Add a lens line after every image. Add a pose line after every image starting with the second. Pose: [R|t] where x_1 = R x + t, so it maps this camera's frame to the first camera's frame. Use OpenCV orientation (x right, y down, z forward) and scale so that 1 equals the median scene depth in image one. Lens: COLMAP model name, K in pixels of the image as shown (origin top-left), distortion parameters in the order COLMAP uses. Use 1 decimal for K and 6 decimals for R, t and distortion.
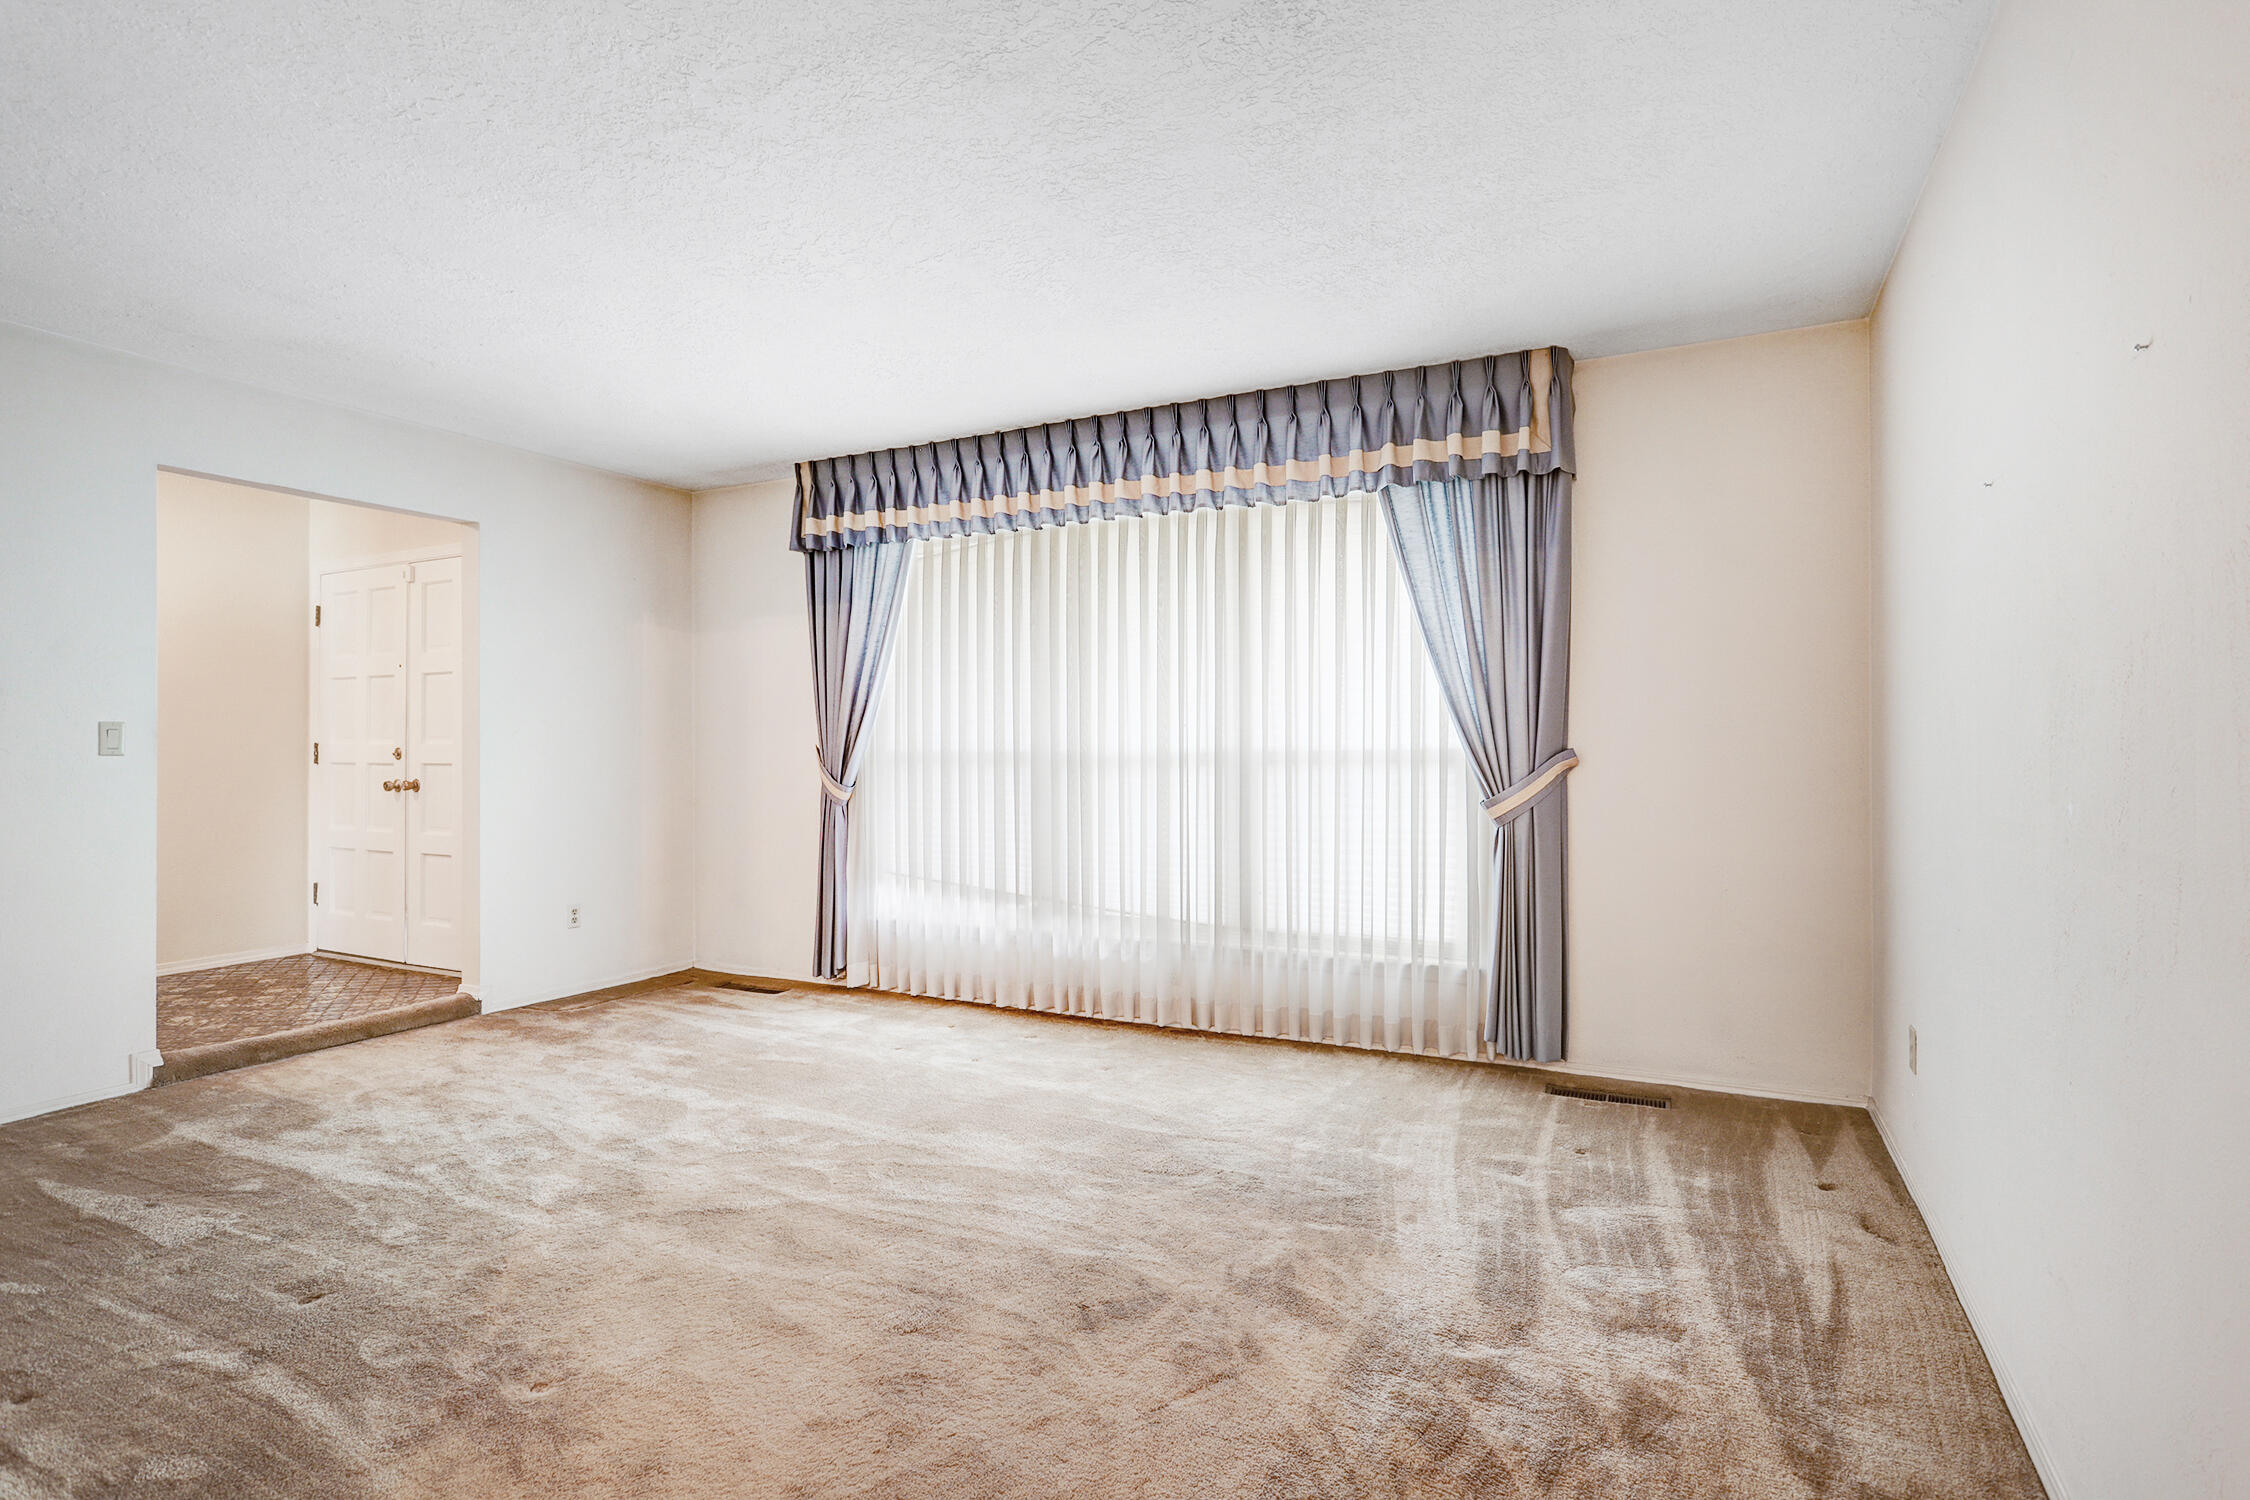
lens RADIAL K [[1154.4, 0, 1117.5], [0, 1154.4, 747.6], [0, 0, 1]] dist [0.000566, 0.000527]
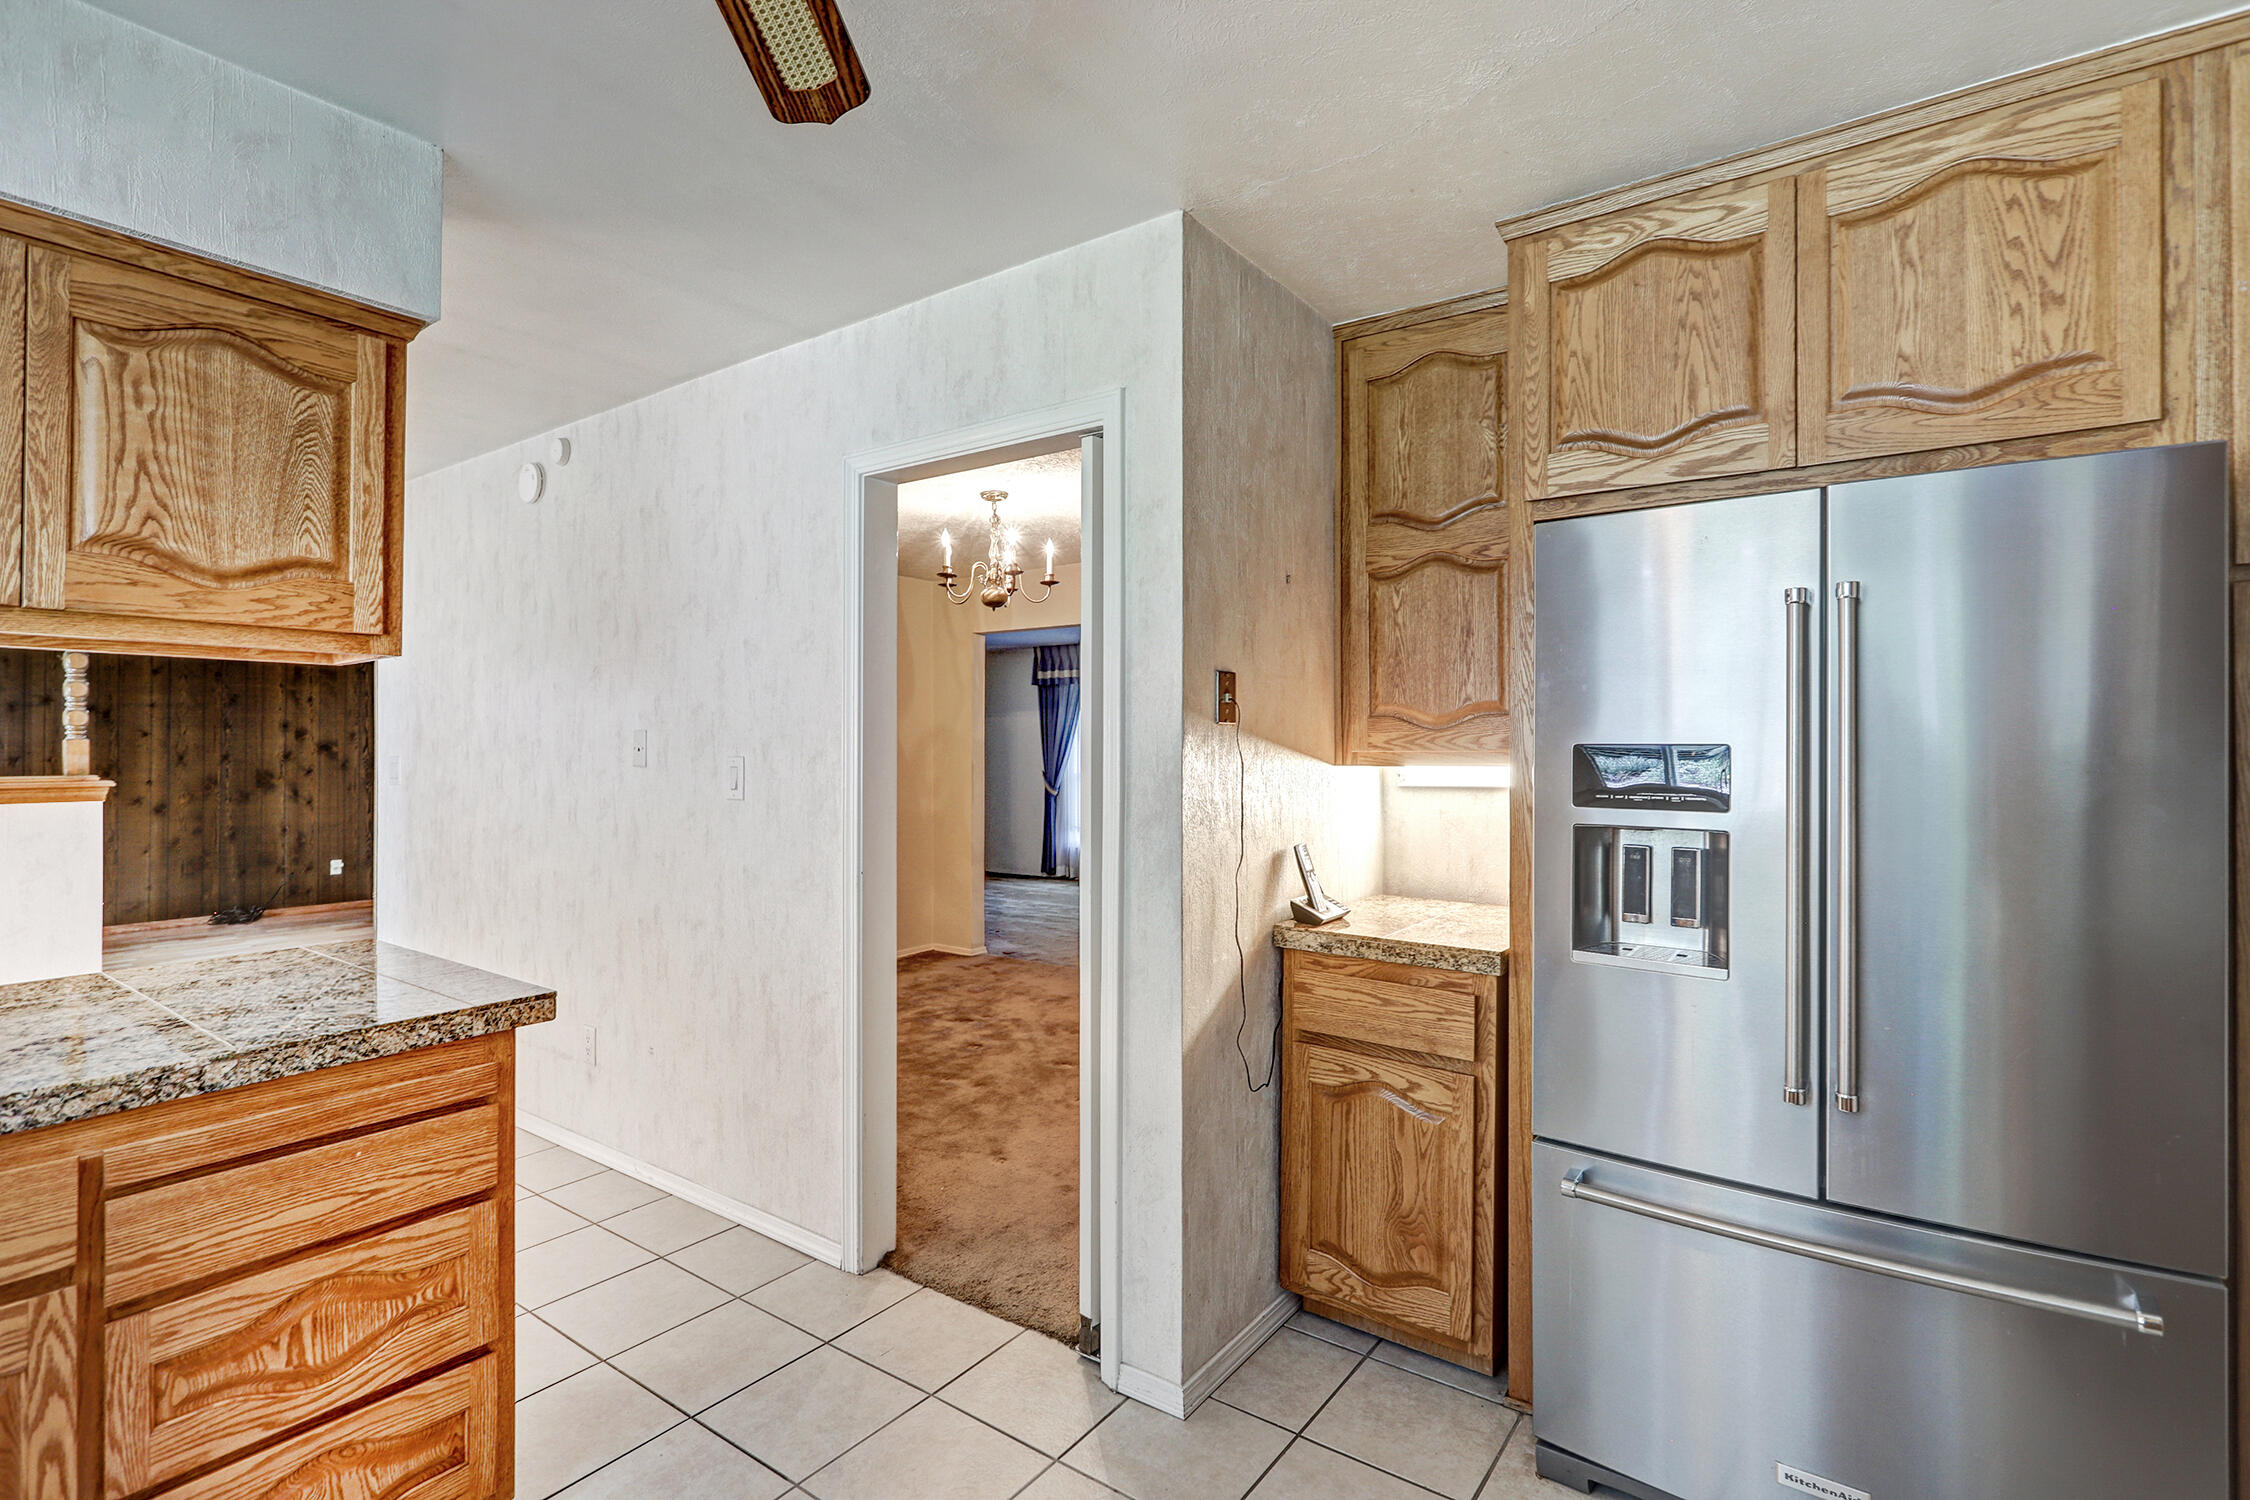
lens RADIAL K [[1060.6, 0, 1130.9], [0, 1060.6, 749.3], [0, 0, 1]] dist [-0.001799, 0.000522]
pose [[0.986280, 0.002456, -0.165061, 0.257511], [-0.002923, 0.999992, -0.002585, -0.040407], [0.165054, 0.003032, 0.986280, -1.043336]]
